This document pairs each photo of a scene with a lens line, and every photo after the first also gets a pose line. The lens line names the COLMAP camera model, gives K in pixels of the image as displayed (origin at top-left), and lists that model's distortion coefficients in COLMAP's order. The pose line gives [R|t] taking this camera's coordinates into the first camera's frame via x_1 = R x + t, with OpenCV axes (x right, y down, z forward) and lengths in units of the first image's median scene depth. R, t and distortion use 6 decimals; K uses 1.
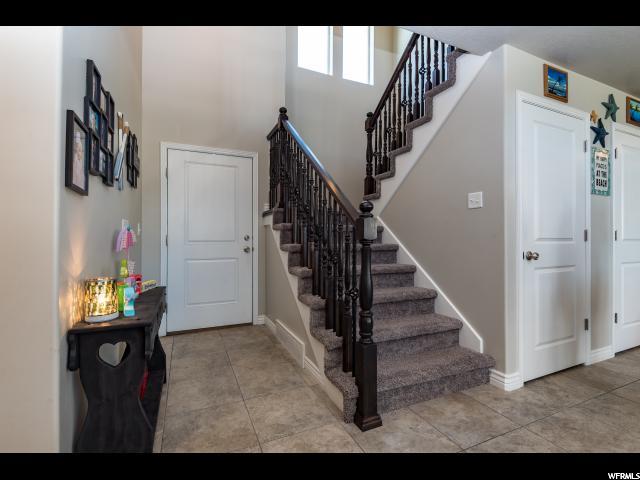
lens RADIAL K [[297.3, 0, 319.7], [0, 297.3, 240.3], [0, 0, 1]] dist [-0.010786, -0.003537]
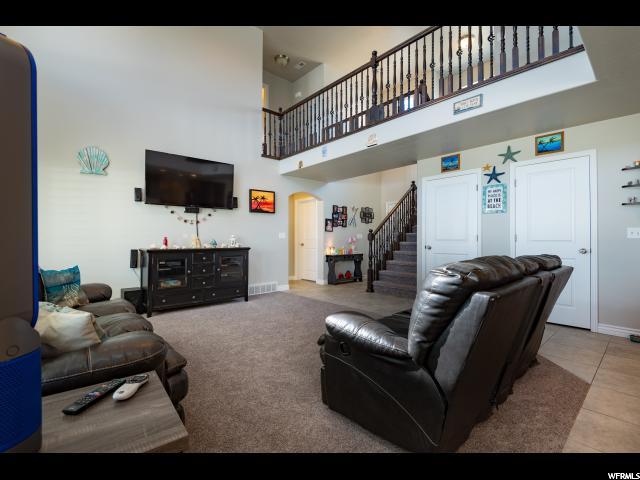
lens RADIAL K [[297.3, 0, 321.0], [0, 297.3, 239.8], [0, 0, 1]] dist [-0.010786, -0.003537]
pose [[0.303872, 0.001706, -0.952711, 2.436246], [0.000054, 0.999998, 0.001808, -0.008050], [0.952713, -0.000601, 0.303871, -0.470042]]
